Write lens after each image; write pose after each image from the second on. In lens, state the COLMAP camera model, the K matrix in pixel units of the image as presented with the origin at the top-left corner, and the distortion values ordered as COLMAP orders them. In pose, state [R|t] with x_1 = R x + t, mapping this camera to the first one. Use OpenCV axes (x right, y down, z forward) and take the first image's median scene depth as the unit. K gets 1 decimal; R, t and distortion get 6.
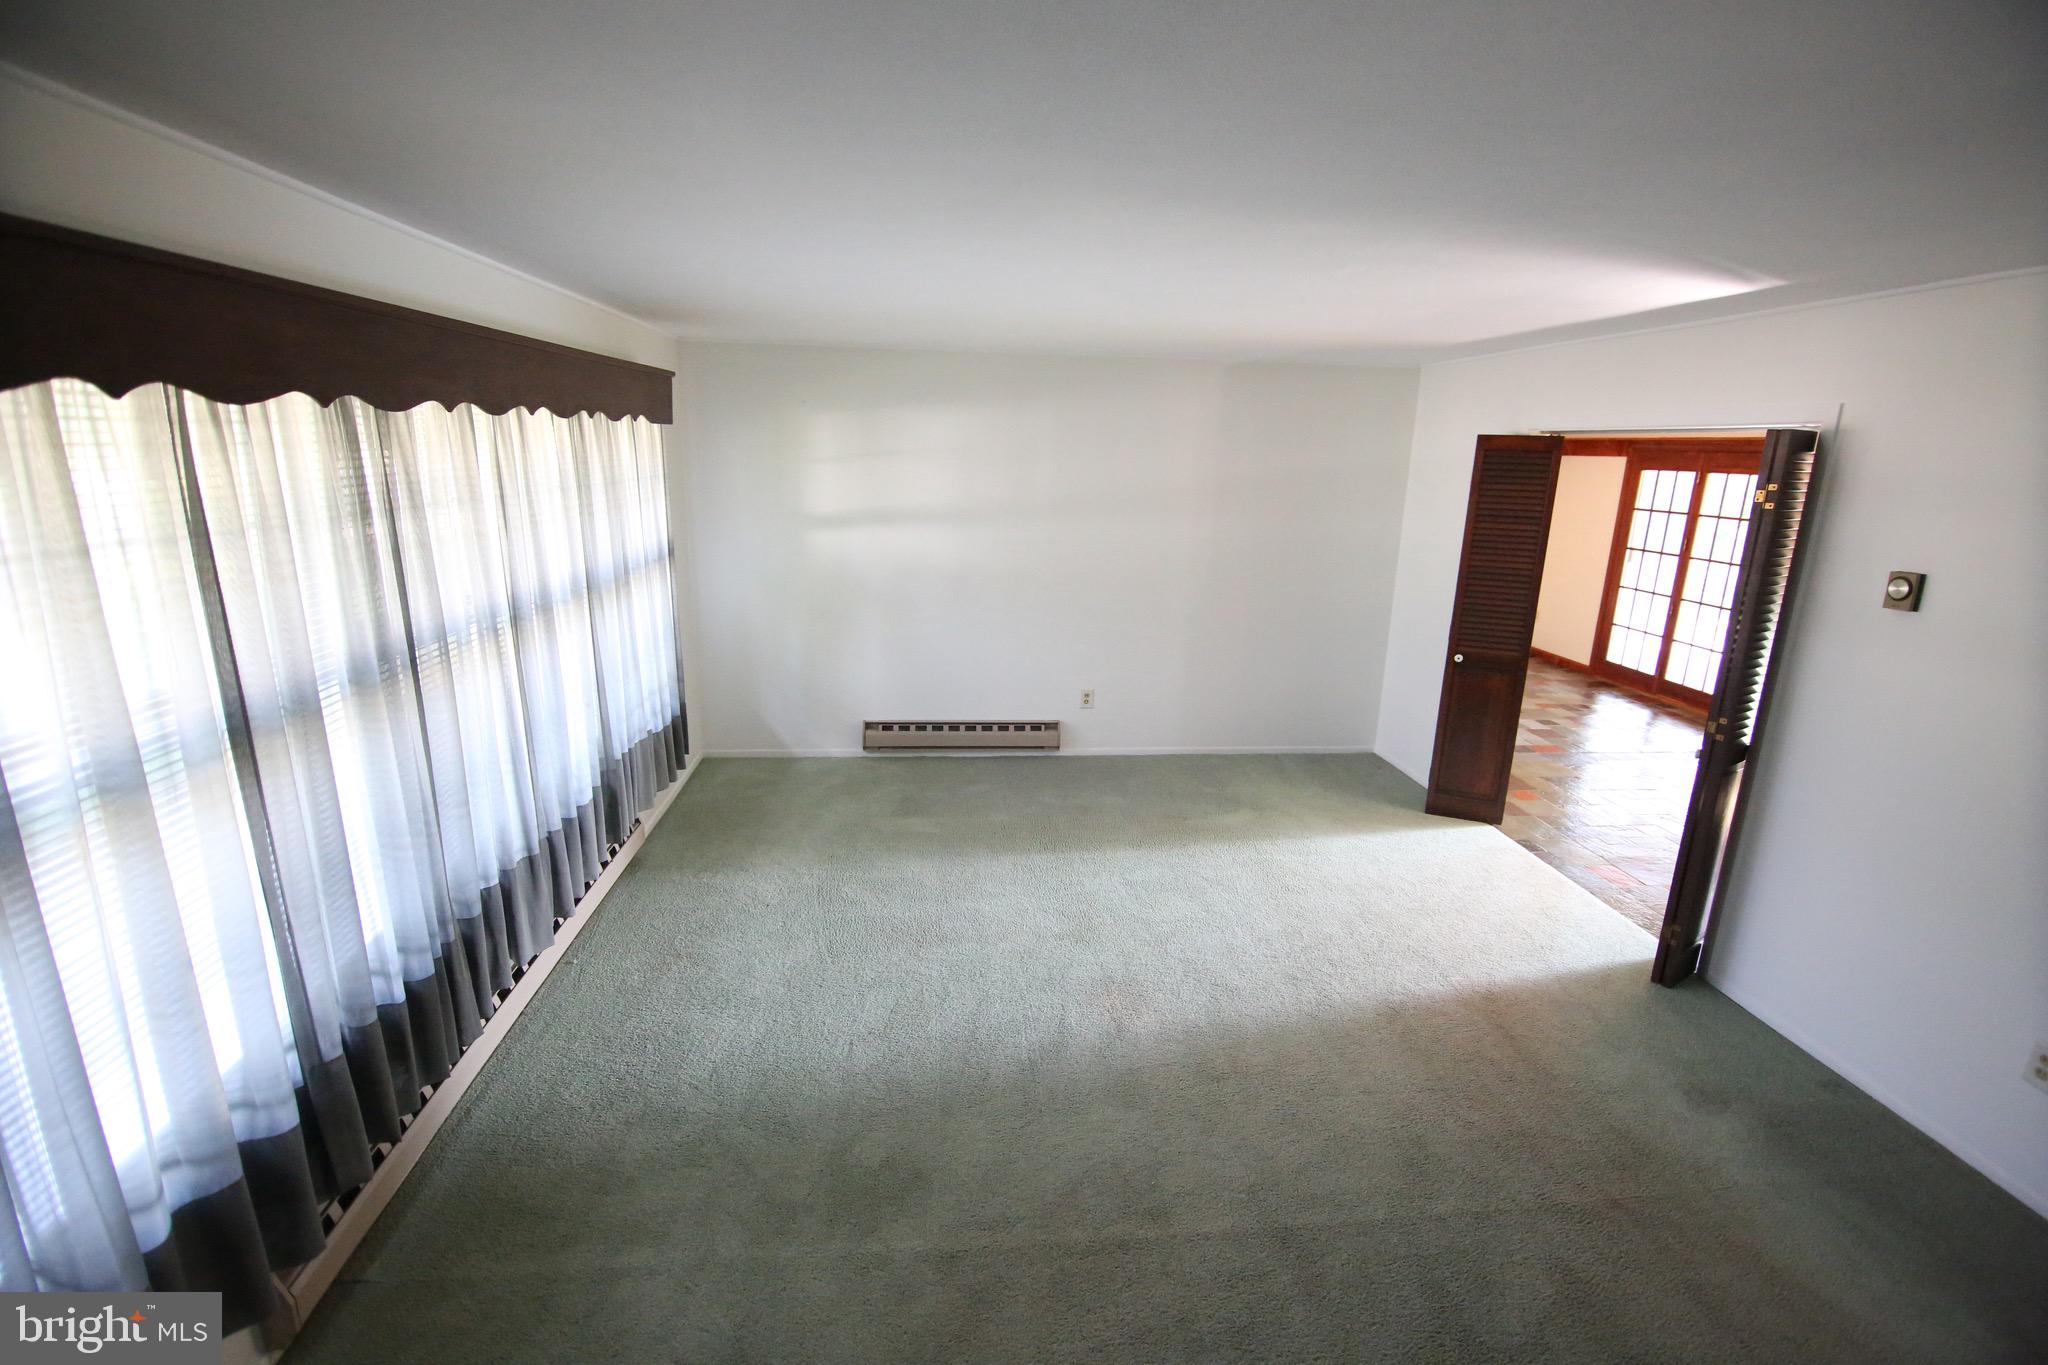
lens RADIAL K [[912.3, 0, 1021.8], [0, 912.3, 675.4], [0, 0, 1]] dist [0.001591, -0.013678]
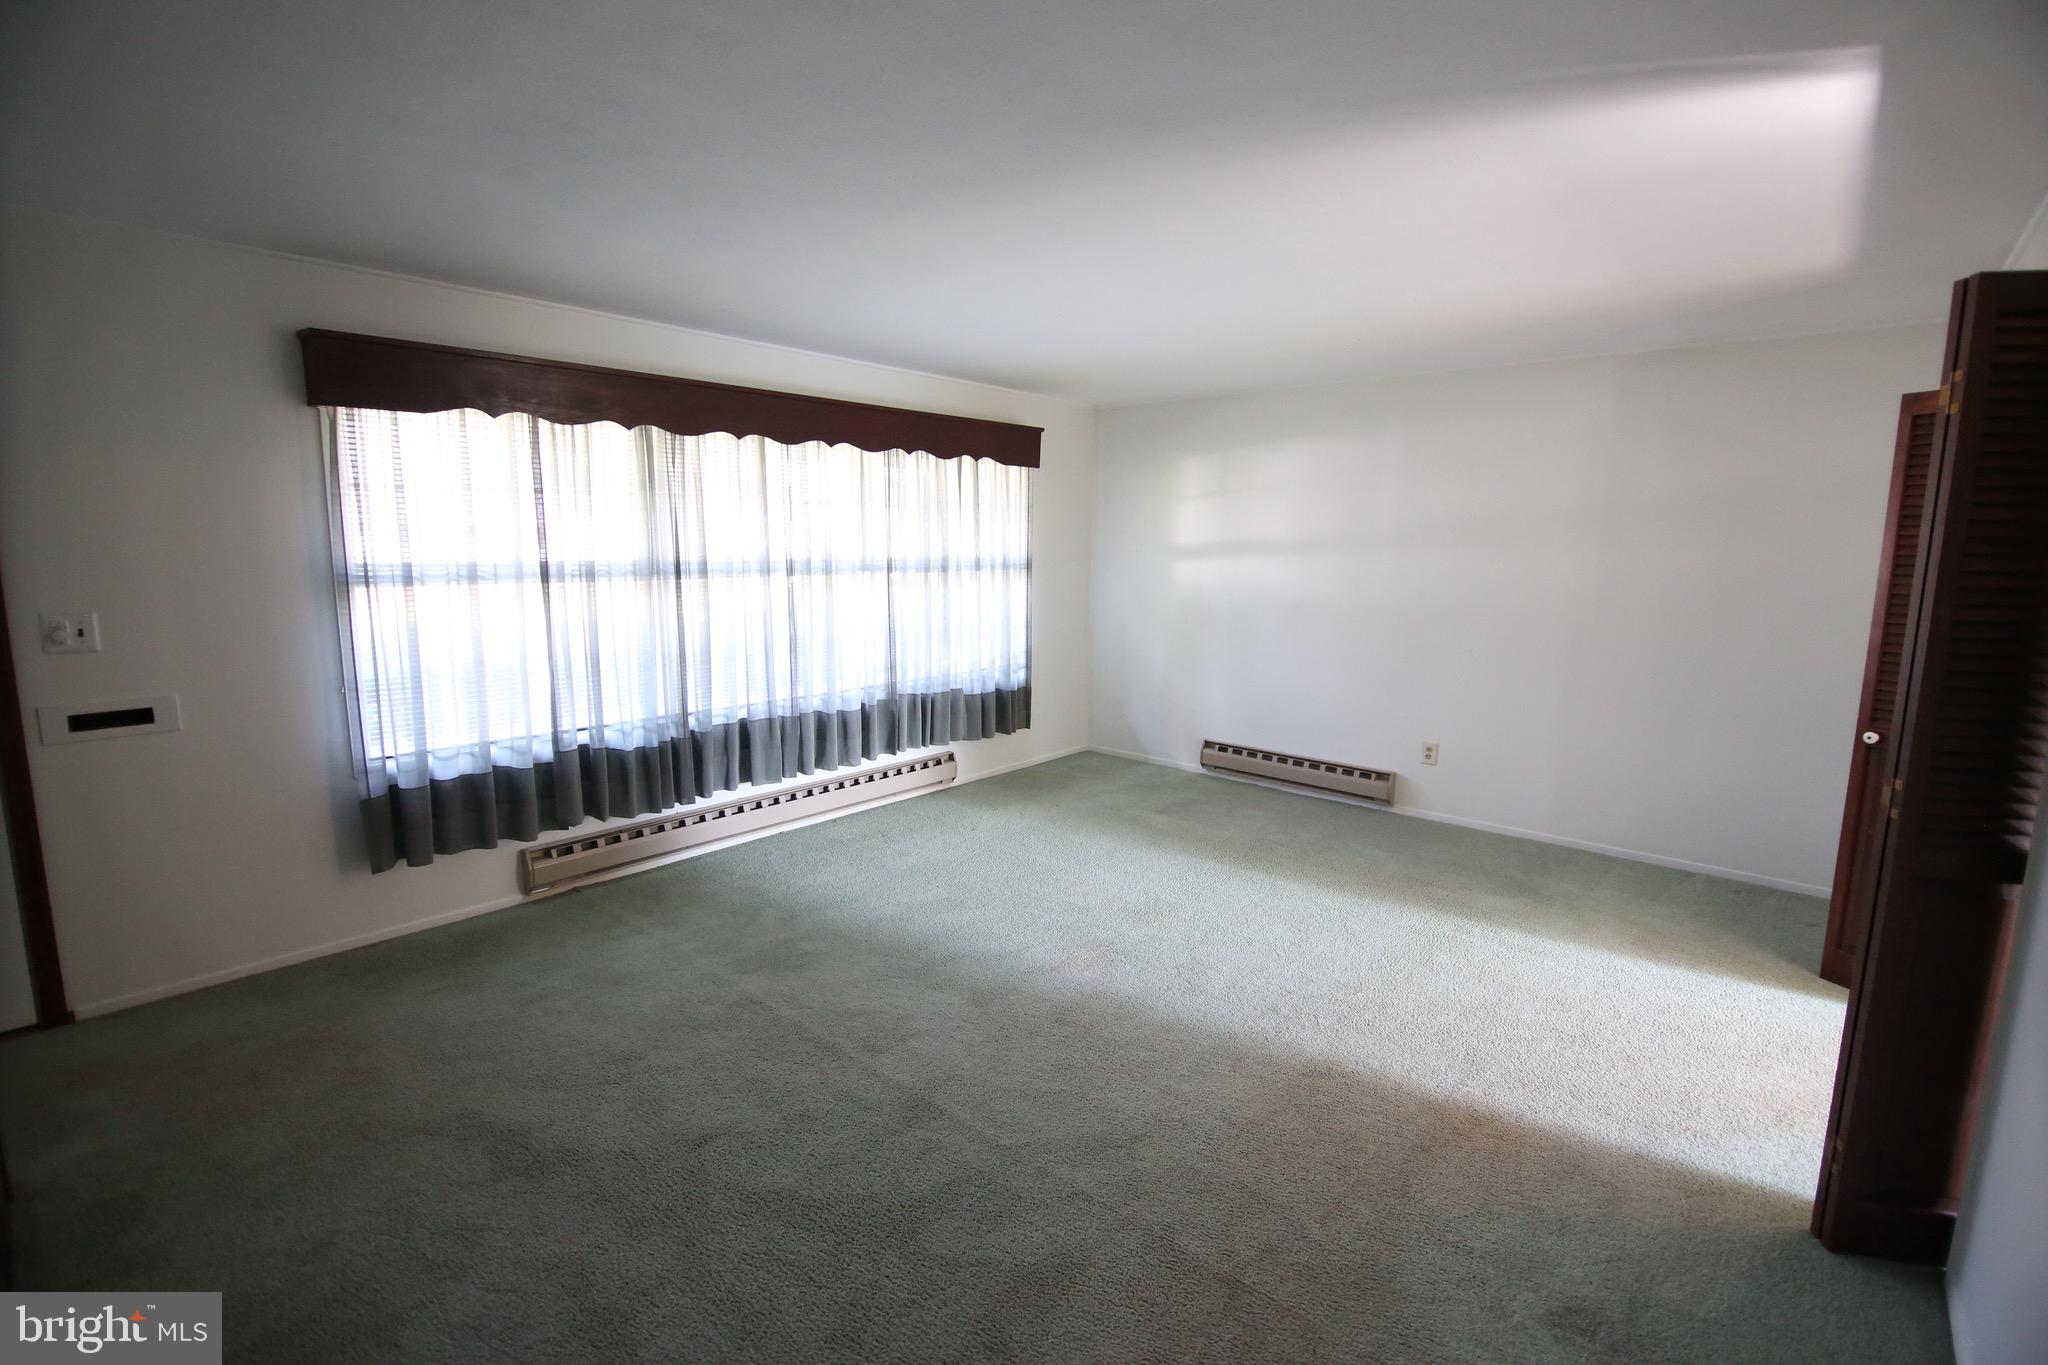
lens RADIAL K [[907.4, 0, 1026.0], [0, 907.4, 677.4], [0, 0, 1]] dist [-0.008511, -0.000334]
pose [[0.684493, 0.091125, -0.723302, 0.521910], [-0.172744, 0.984175, -0.039484, 0.066904], [0.708258, 0.151973, 0.689402, 0.130964]]
